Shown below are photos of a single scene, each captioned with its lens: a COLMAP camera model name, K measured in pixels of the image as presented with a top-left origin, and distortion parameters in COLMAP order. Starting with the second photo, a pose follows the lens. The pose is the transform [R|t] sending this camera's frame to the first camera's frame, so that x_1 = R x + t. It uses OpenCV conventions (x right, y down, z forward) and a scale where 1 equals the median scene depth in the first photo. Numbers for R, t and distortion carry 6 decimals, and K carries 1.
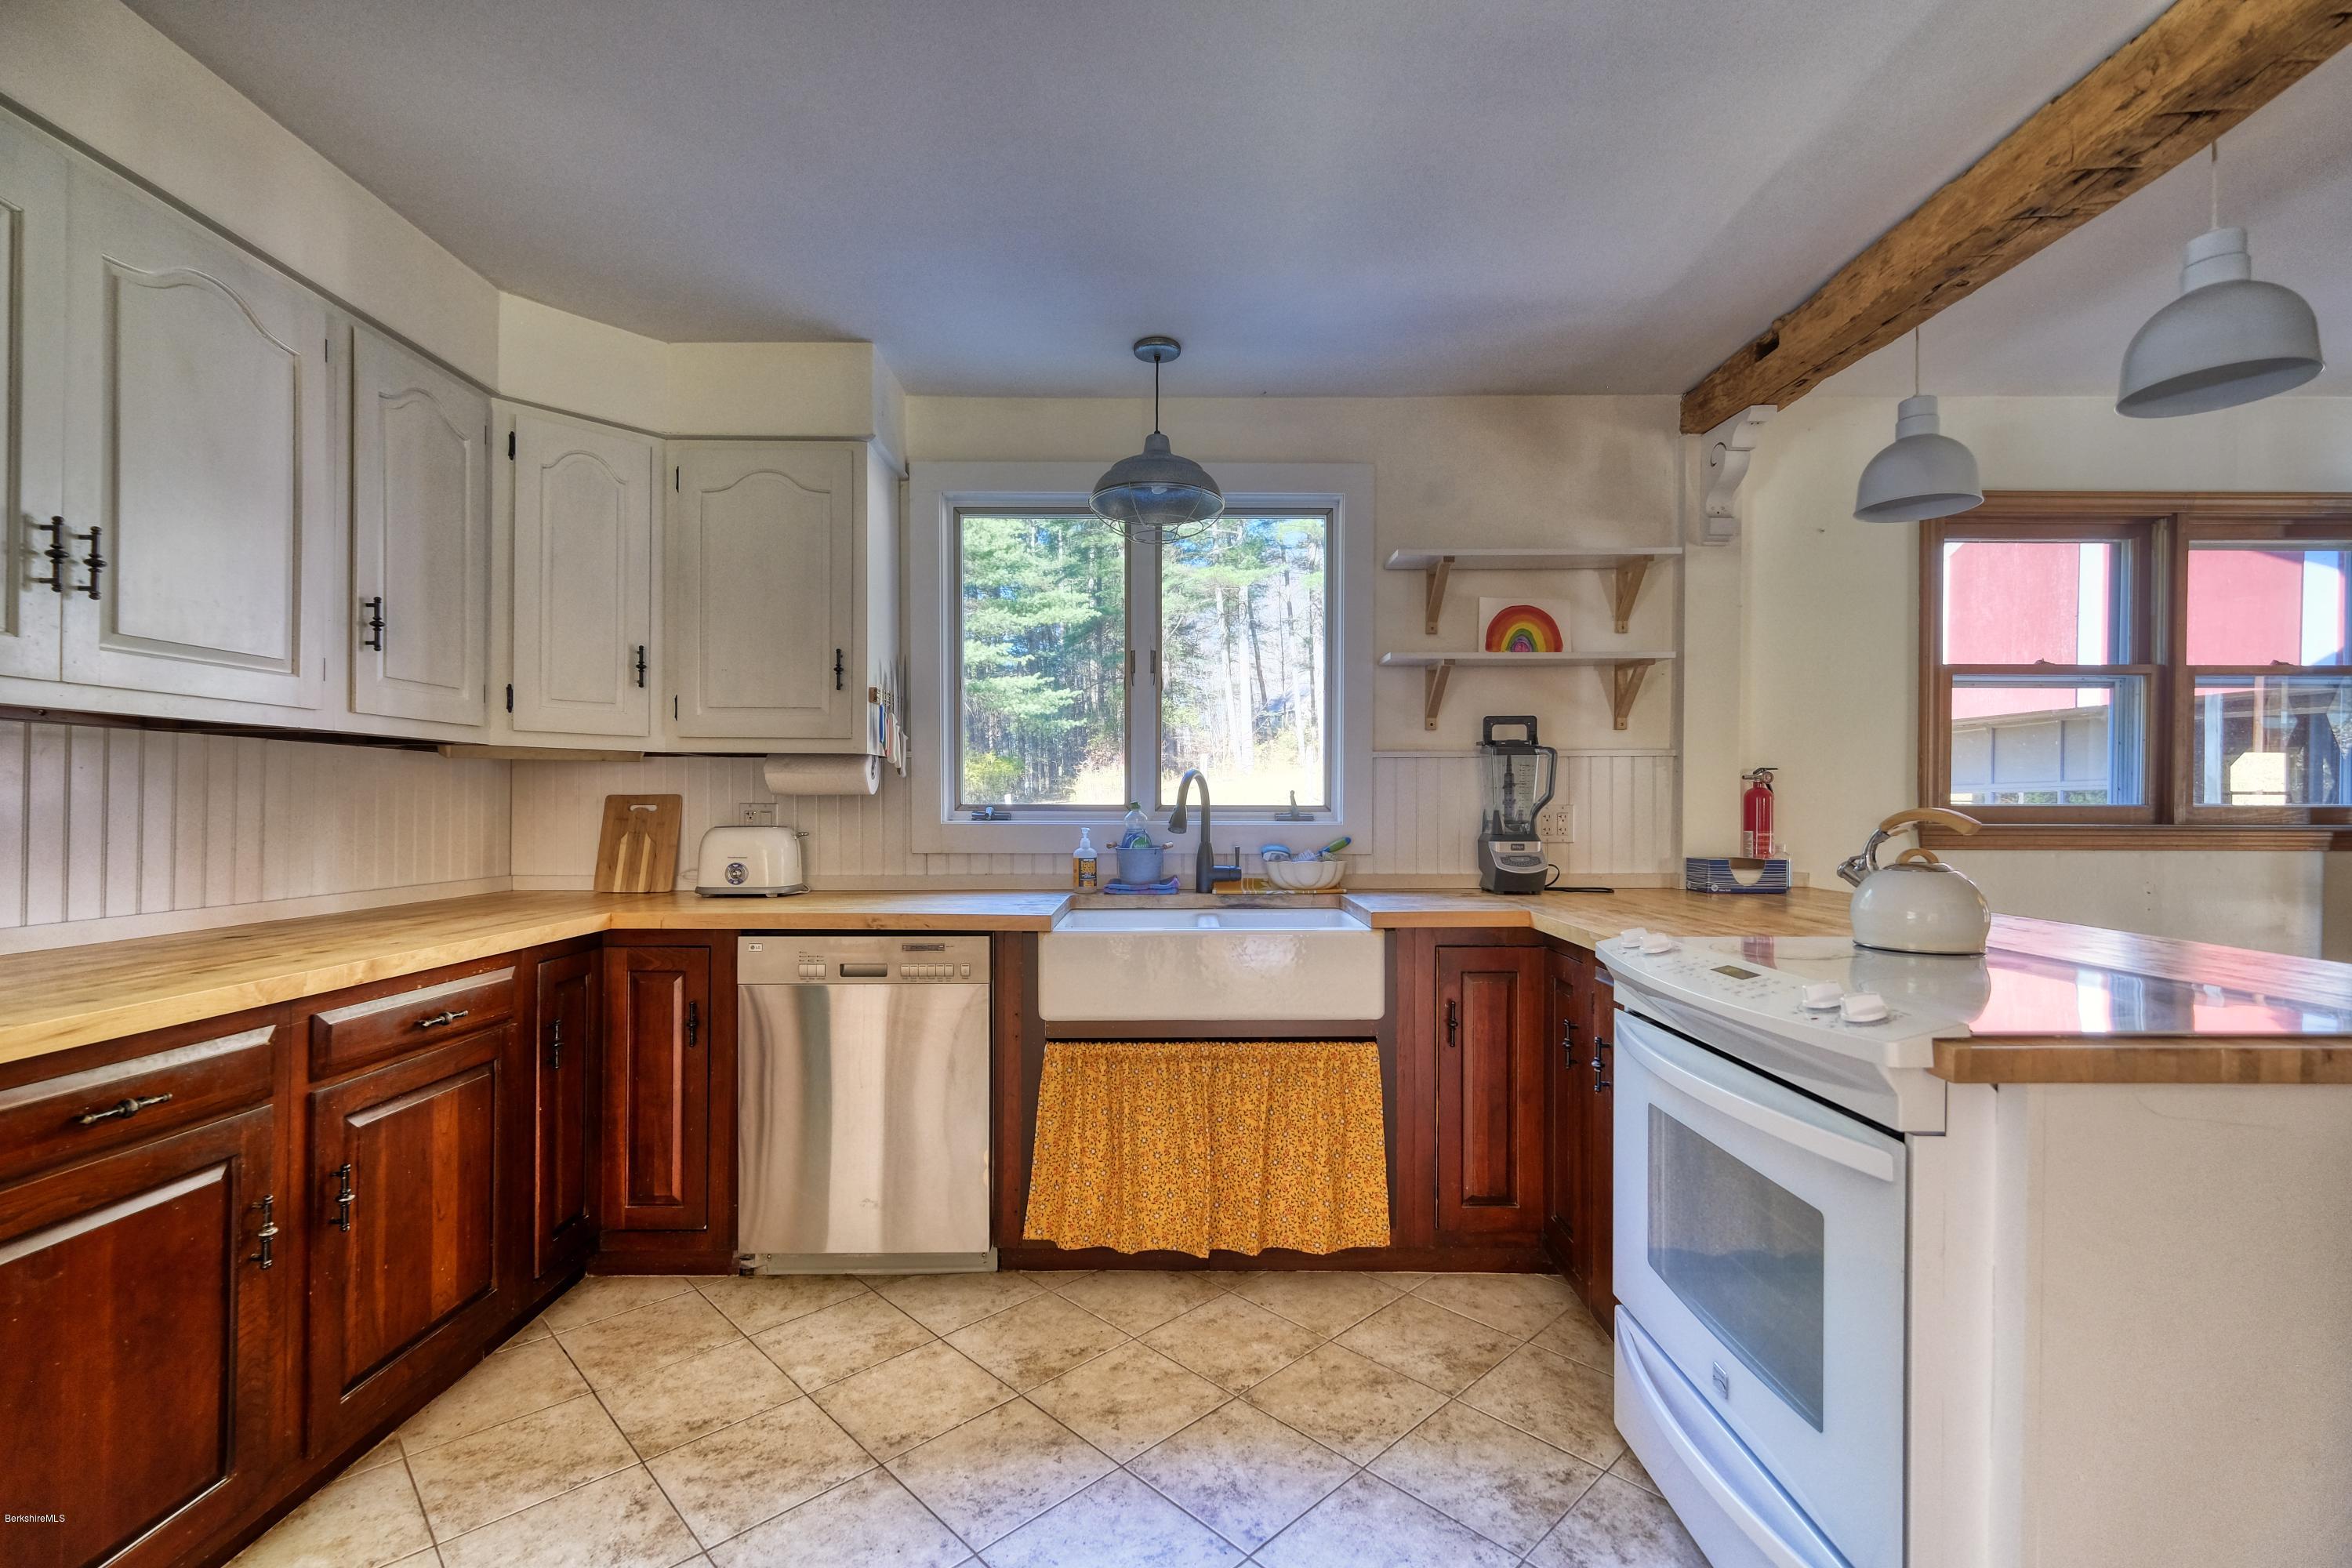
lens RADIAL K [[1025.4, 0, 1176.0], [0, 1025.4, 784.0], [0, 0, 1]] dist [-0.002065, -0.000380]
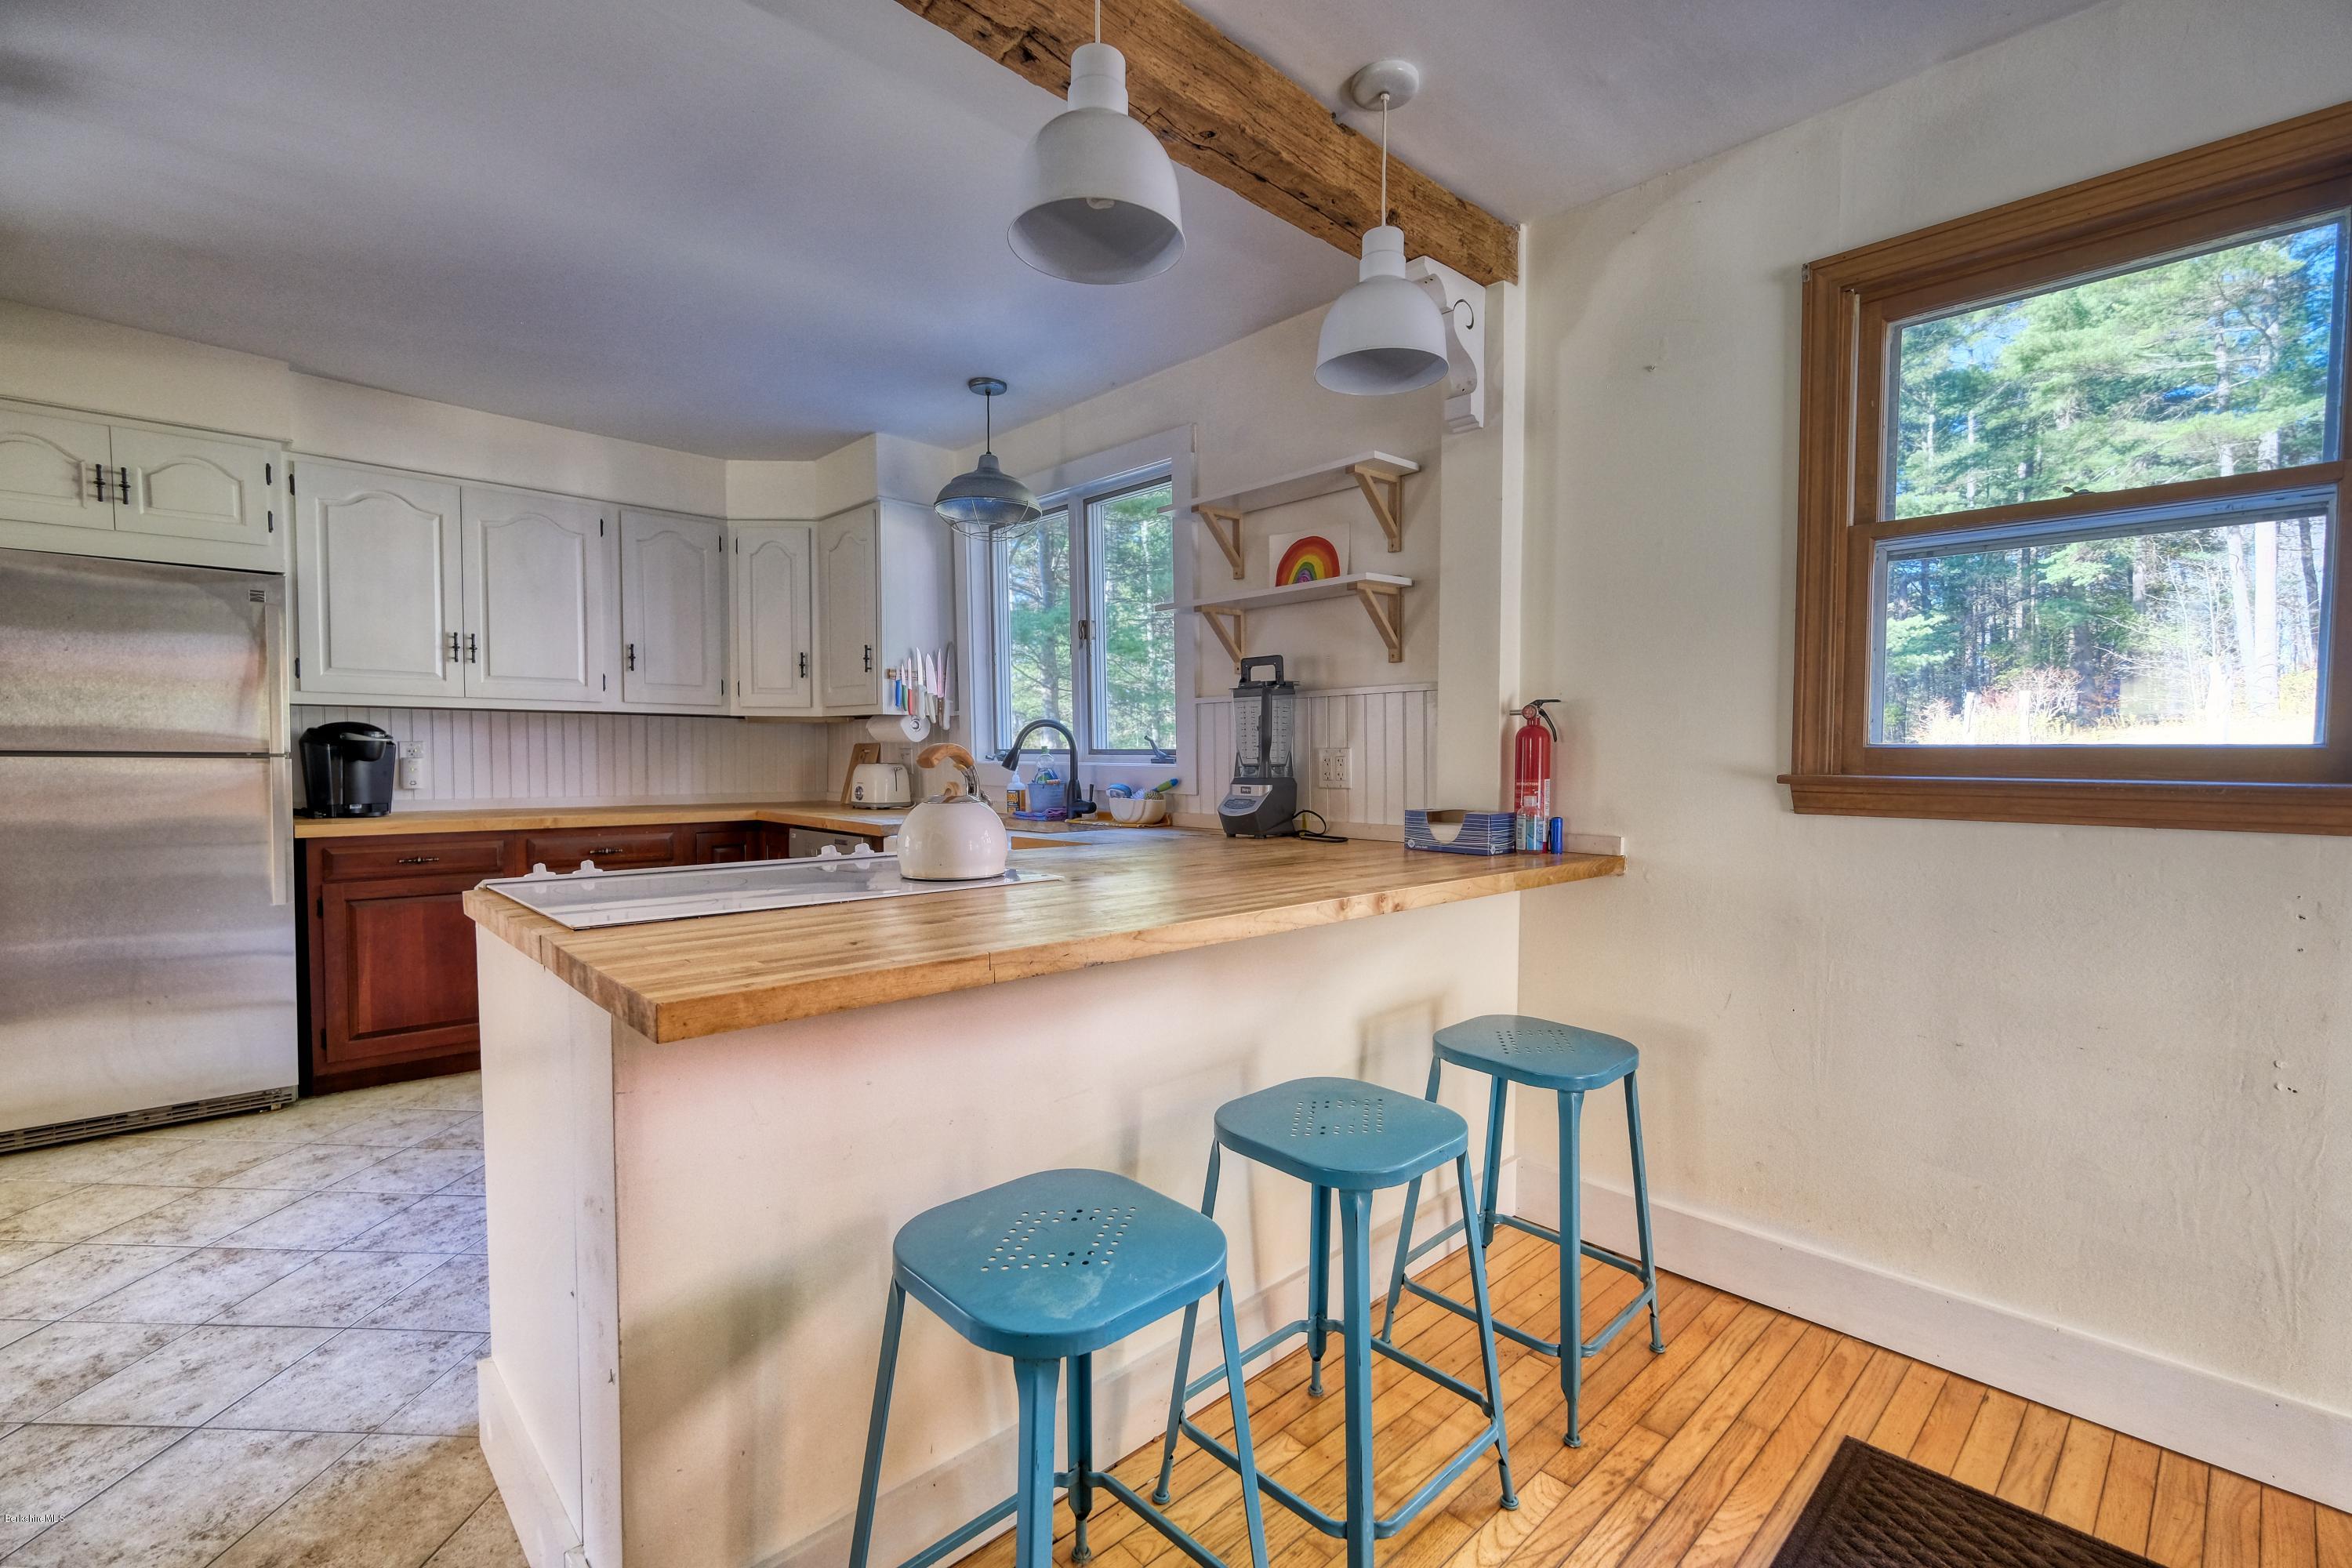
lens RADIAL K [[1025.4, 0, 1176.0], [0, 1025.4, 784.0], [0, 0, 1]] dist [-0.002065, -0.000380]
pose [[0.689600, 0.022532, -0.723840, 0.962386], [0.009422, 0.999152, 0.040078, 0.014381], [0.724129, -0.034458, 0.688803, 0.258072]]
